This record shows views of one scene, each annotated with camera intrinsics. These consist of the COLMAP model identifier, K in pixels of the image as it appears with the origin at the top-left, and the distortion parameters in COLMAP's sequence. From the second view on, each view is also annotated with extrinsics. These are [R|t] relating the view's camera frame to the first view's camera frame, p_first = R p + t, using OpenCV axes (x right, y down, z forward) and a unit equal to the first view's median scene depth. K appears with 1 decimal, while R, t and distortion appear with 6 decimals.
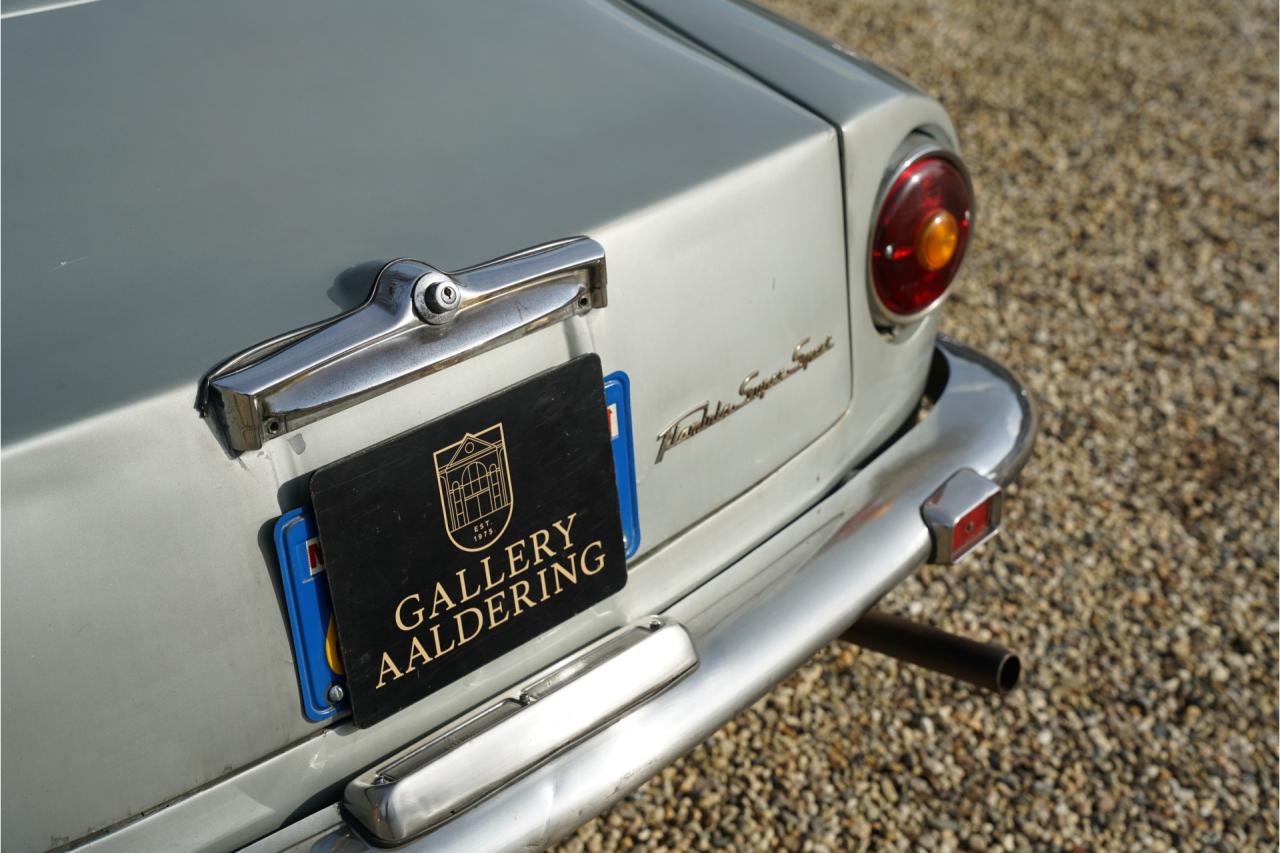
lens RADIAL K [[2005.6, 0, 645.3], [0, 2005.6, 428.1], [0, 0, 1]] dist [0.124731, 0.523591]
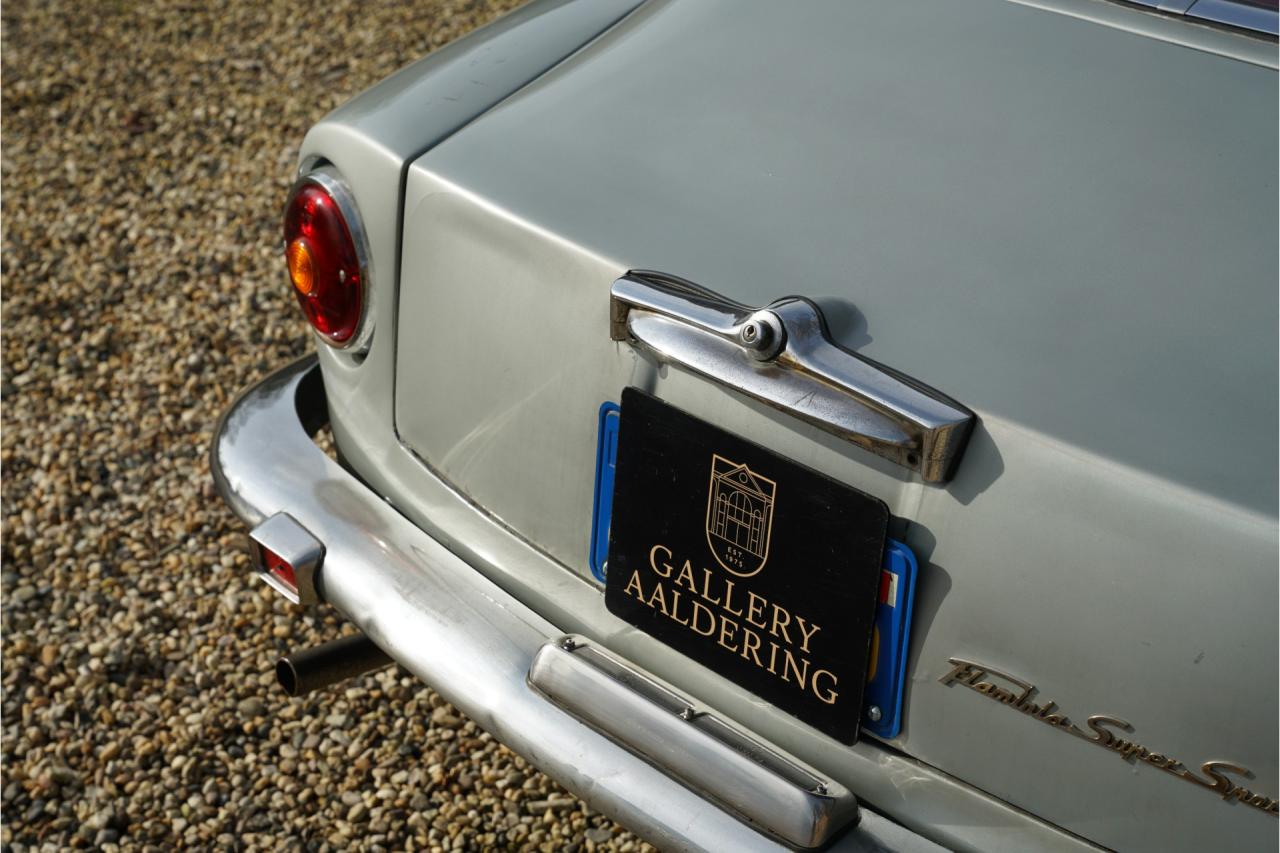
lens RADIAL K [[2158.2, 0, 643.6], [0, 2158.2, 427.7], [0, 0, 1]] dist [0.161765, 0.641926]
pose [[0.021923, 0.503122, -0.863938, 0.848116], [-0.474384, 0.765905, 0.433993, -0.461720], [0.880045, 0.400323, 0.255464, 0.638236]]
